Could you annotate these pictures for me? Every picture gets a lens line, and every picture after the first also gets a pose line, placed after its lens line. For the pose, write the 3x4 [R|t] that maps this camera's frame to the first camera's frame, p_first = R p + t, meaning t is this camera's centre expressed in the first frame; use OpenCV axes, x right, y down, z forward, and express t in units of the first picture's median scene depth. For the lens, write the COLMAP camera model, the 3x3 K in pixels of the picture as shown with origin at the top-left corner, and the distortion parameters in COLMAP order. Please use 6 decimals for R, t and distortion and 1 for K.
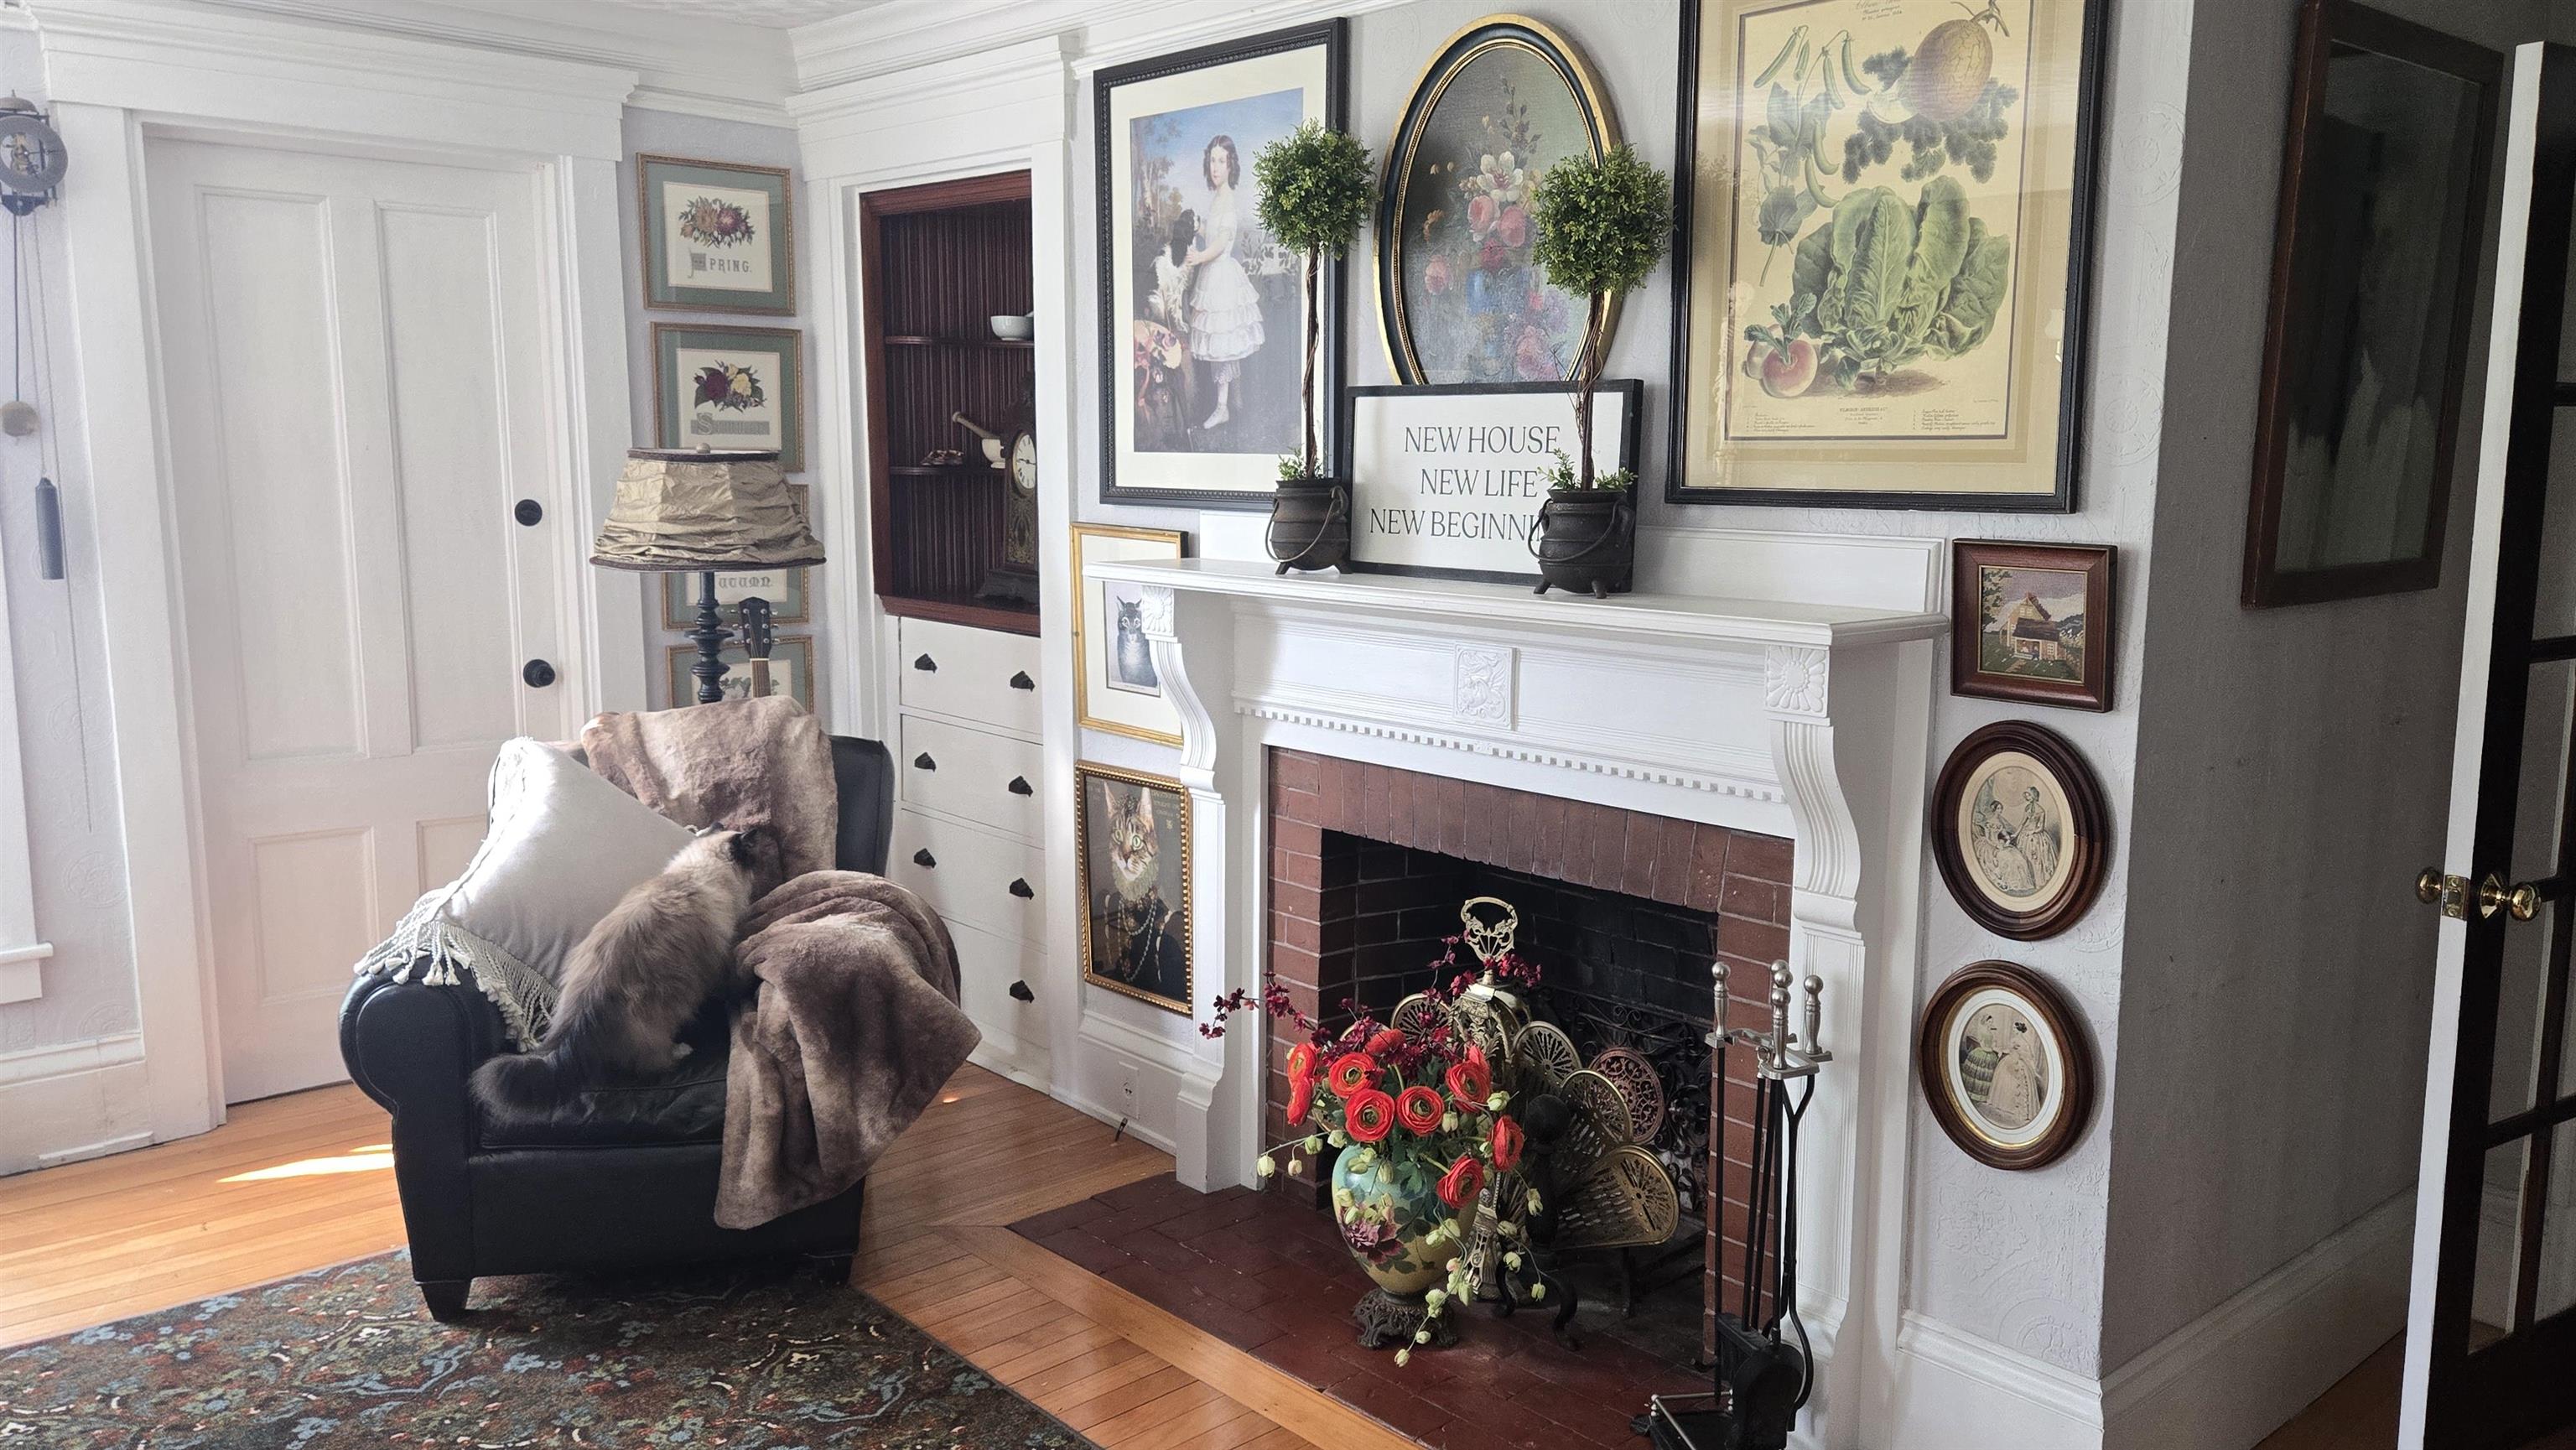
lens RADIAL K [[1966.4, 0, 1288.0], [0, 1966.4, 725.0], [0, 0, 1]] dist [0.116022, -0.007156]
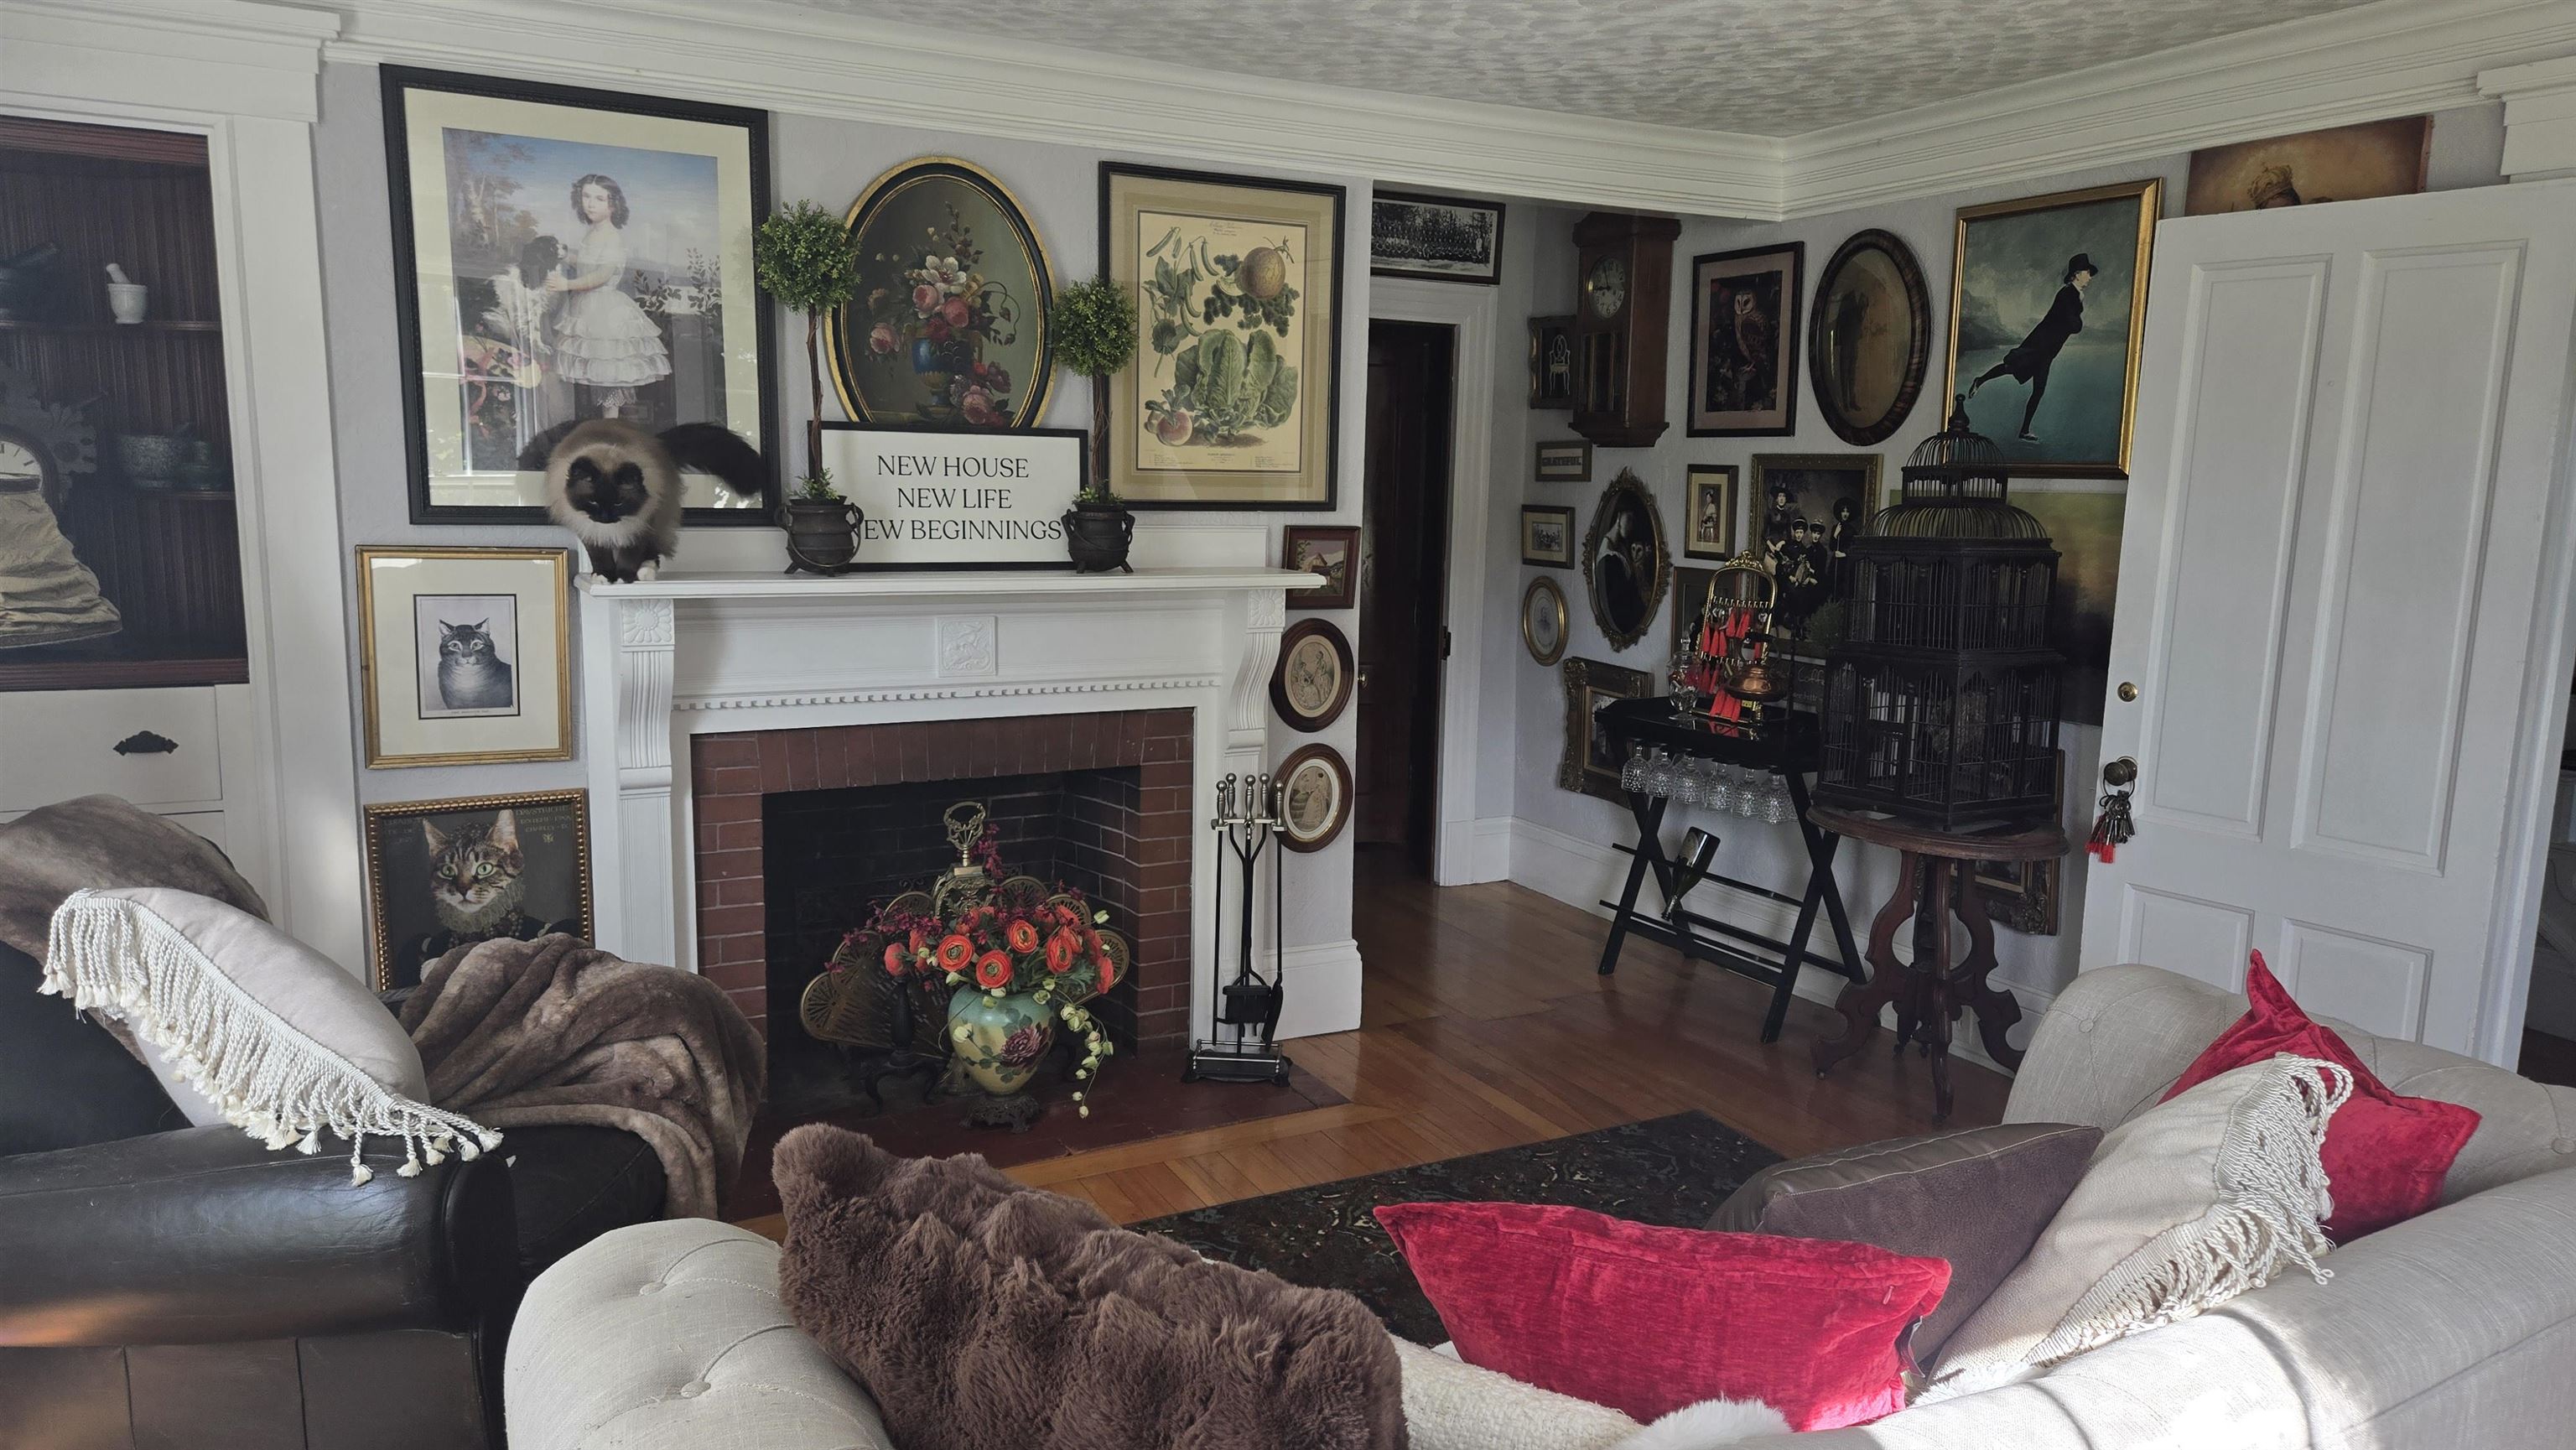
lens RADIAL K [[1725.5, 0, 1288.0], [0, 1725.5, 725.0], [0, 0, 1]] dist [0.118001, -0.093591]
pose [[0.241779, -0.150150, 0.958644, -1.050955], [0.121514, 0.984863, 0.123610, -0.091846], [-0.962693, 0.086602, 0.256364, 0.500499]]
